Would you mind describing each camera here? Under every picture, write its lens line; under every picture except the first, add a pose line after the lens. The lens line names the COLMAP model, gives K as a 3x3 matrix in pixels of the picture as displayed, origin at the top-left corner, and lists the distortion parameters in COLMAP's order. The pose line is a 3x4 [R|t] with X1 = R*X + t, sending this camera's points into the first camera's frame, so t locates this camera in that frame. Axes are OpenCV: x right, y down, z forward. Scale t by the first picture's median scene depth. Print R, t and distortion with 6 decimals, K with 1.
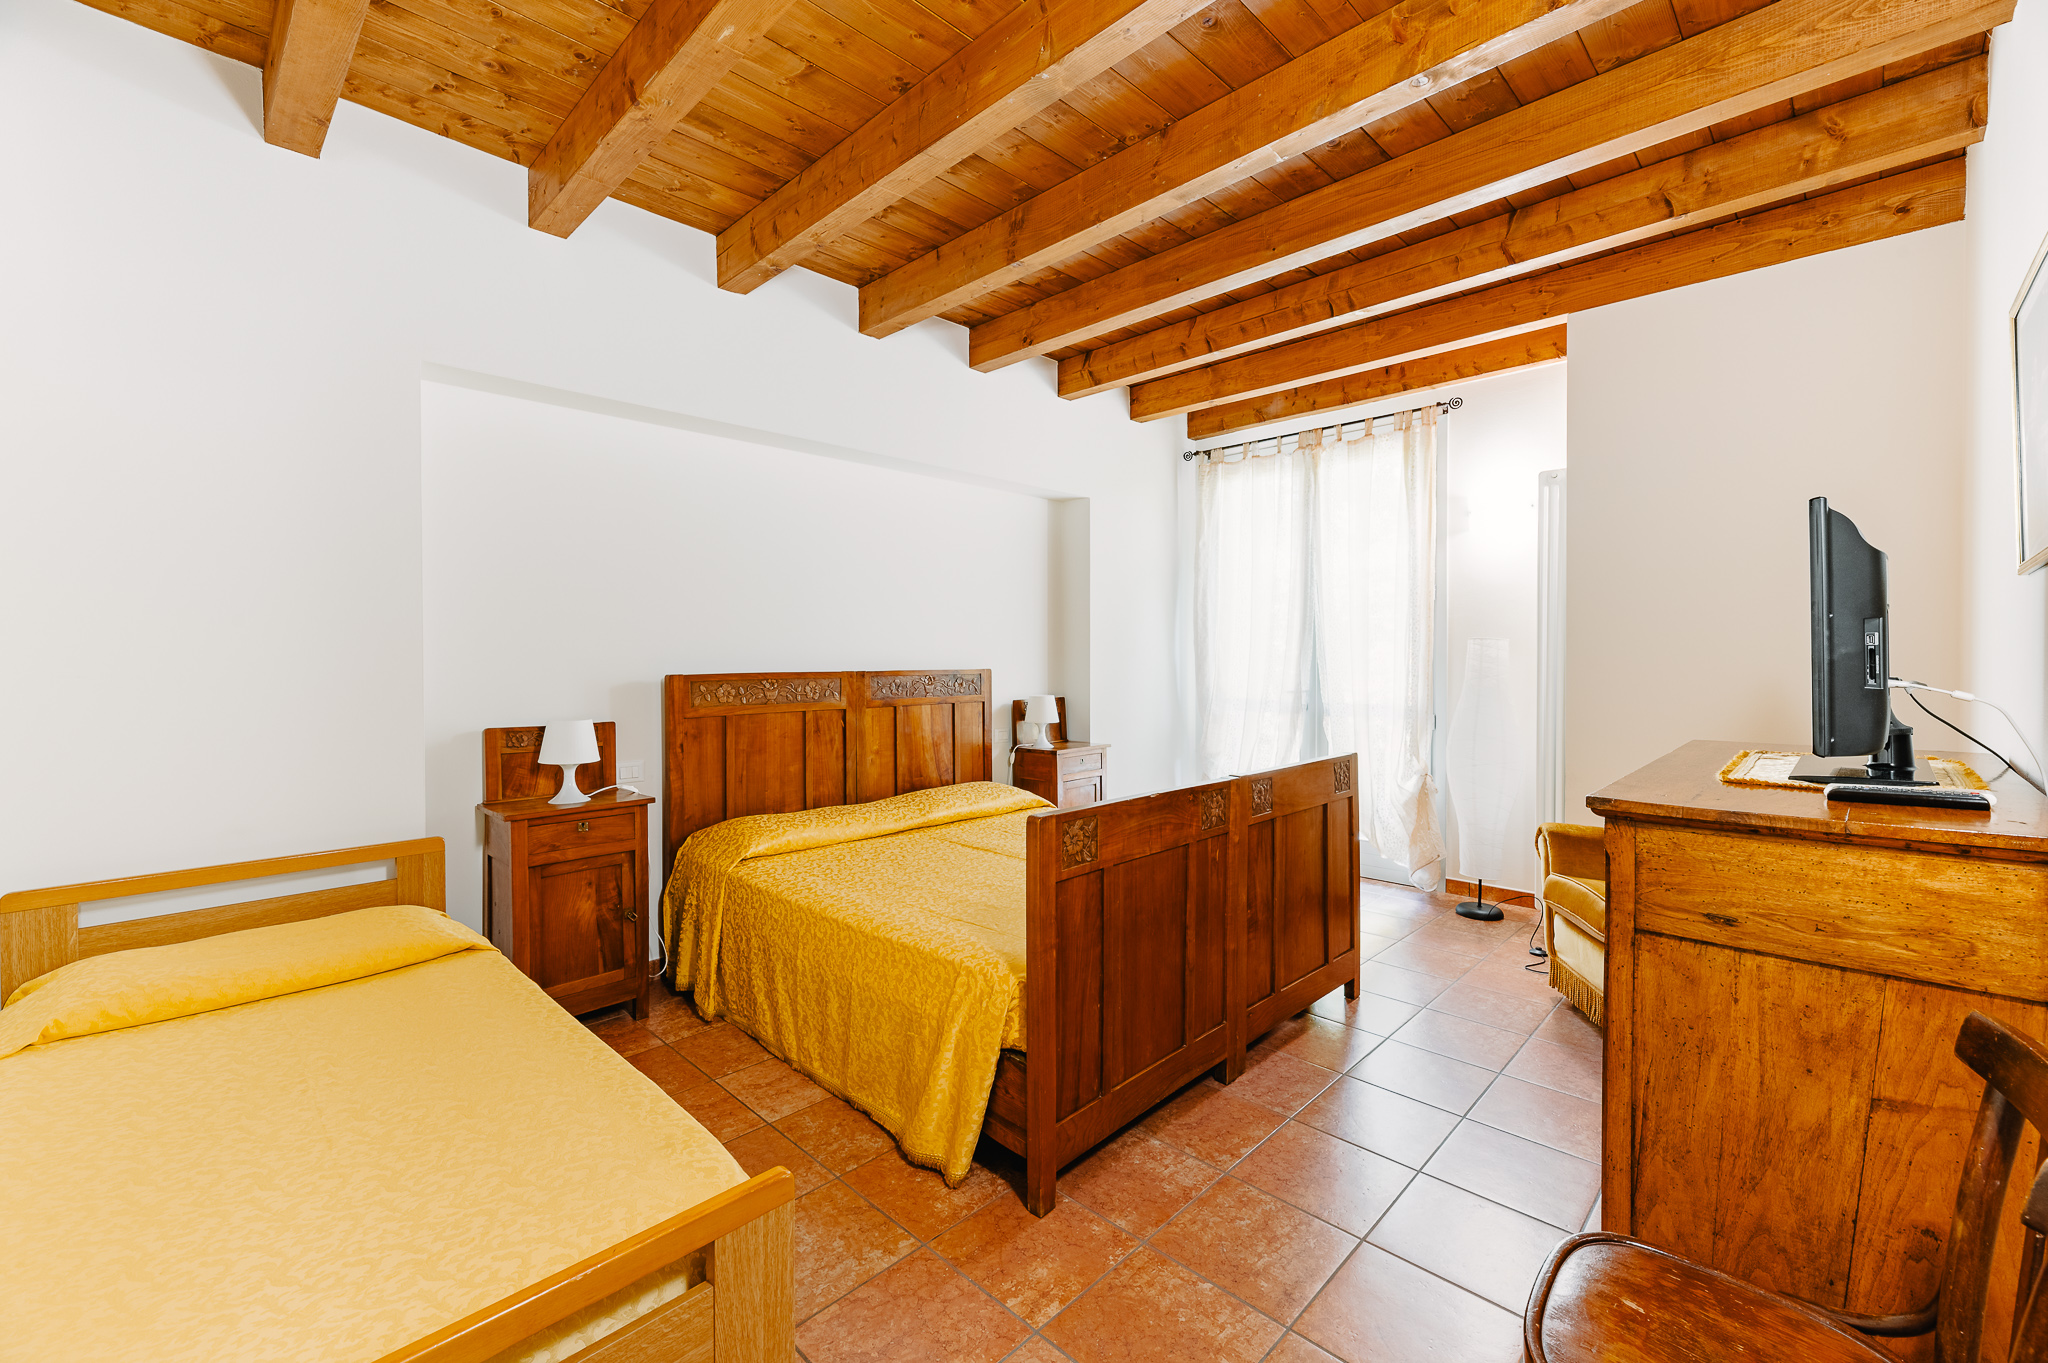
lens RADIAL K [[830.3, 0, 974.6], [0, 830.3, 670.6], [0, 0, 1]] dist [0.000015, 0.000113]
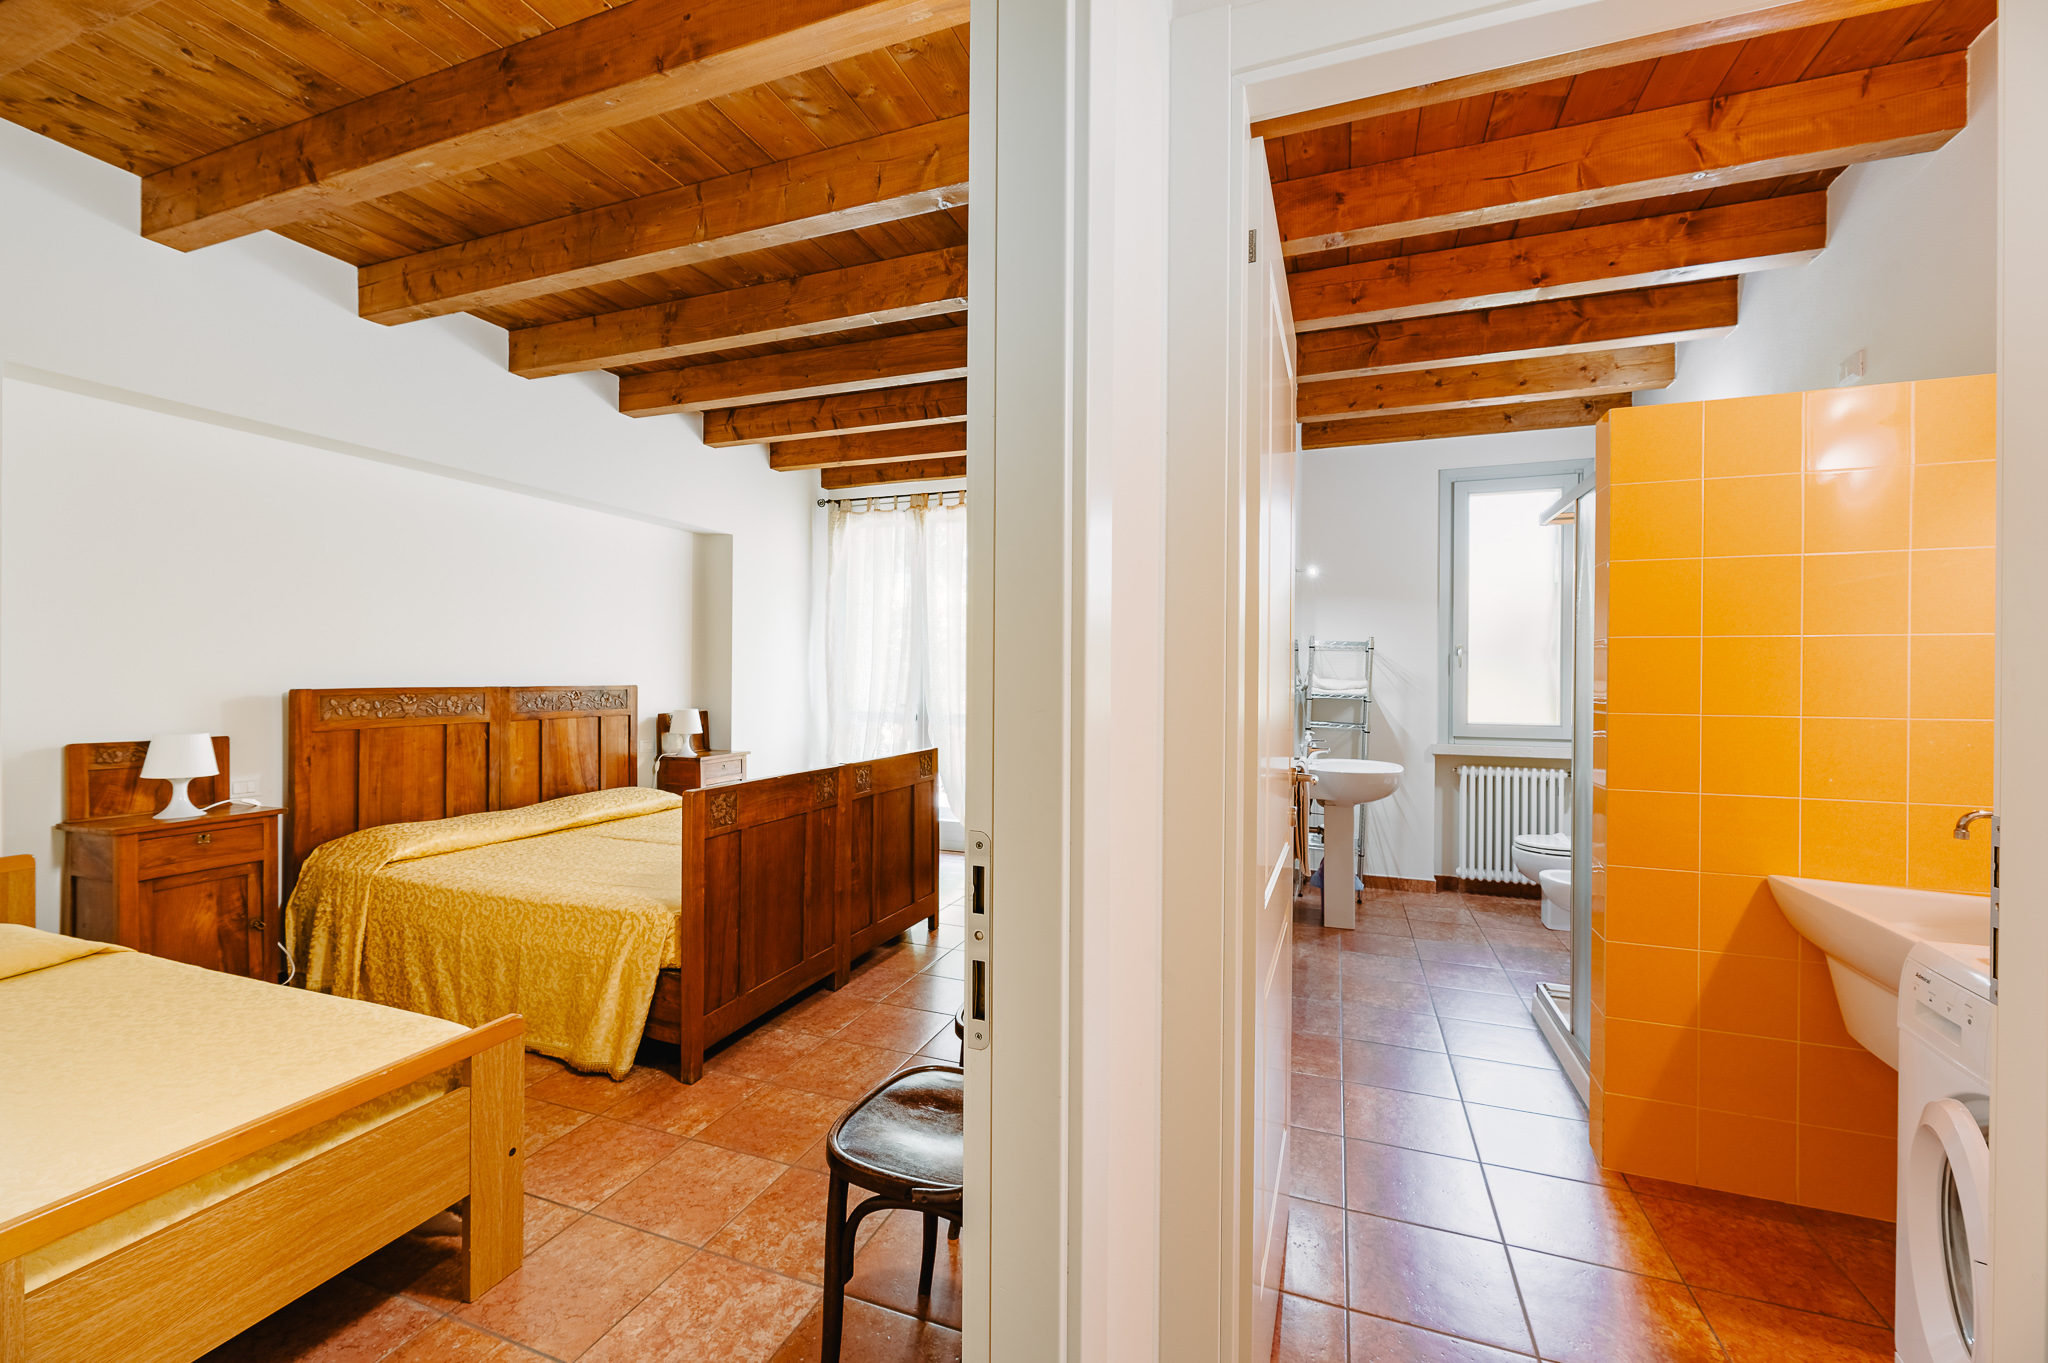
lens RADIAL K [[830.3, 0, 1021.3], [0, 830.3, 680.9], [0, 0, 1]] dist [0.000015, 0.000113]
pose [[0.890085, 0.007641, 0.455730, -0.046184], [-0.003551, 0.999945, -0.009830, 0.002353], [-0.455780, 0.007131, 0.890064, -0.335871]]
